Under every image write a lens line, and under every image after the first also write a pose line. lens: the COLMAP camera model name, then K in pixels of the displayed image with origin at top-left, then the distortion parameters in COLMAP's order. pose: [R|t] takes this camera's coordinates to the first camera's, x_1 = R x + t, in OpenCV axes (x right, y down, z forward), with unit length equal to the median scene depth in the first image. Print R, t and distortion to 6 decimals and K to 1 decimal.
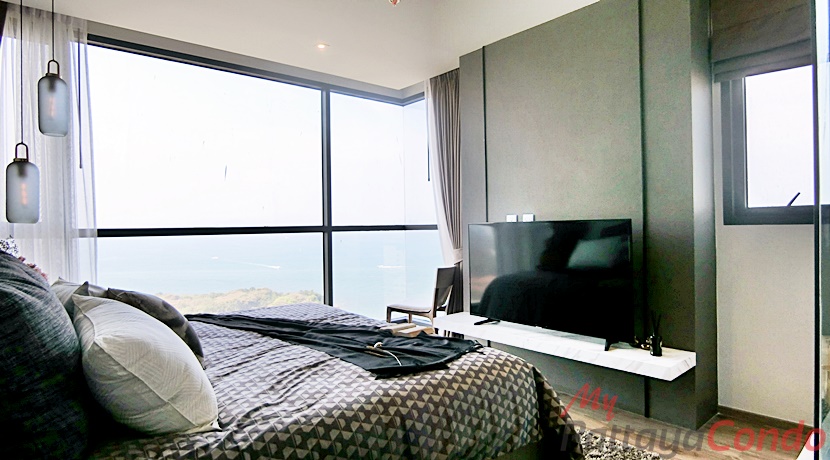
lens RADIAL K [[456.4, 0, 415.0], [0, 456.4, 230.0], [0, 0, 1]] dist [-0.034610, 0.000138]
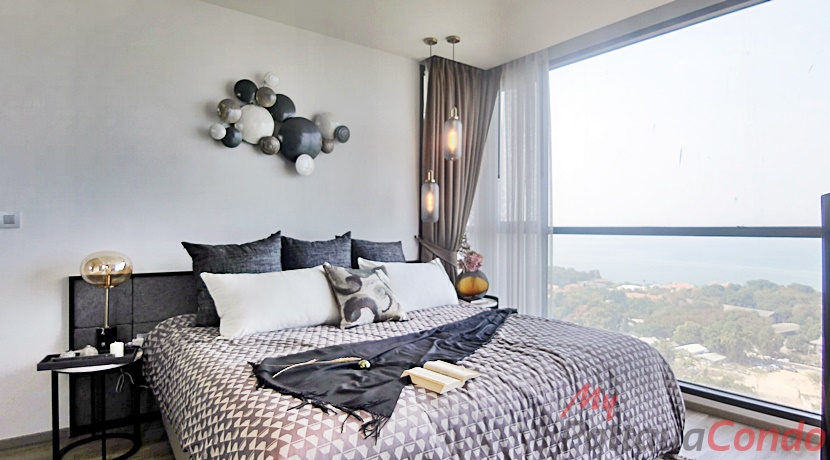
lens RADIAL K [[456.4, 0, 415.0], [0, 456.4, 230.0], [0, 0, 1]] dist [-0.034610, 0.000138]
pose [[-0.061085, 0.018980, -0.997952, 0.839850], [-0.011041, 0.999745, 0.019690, -0.022258], [0.998072, 0.012221, -0.060860, 1.234853]]
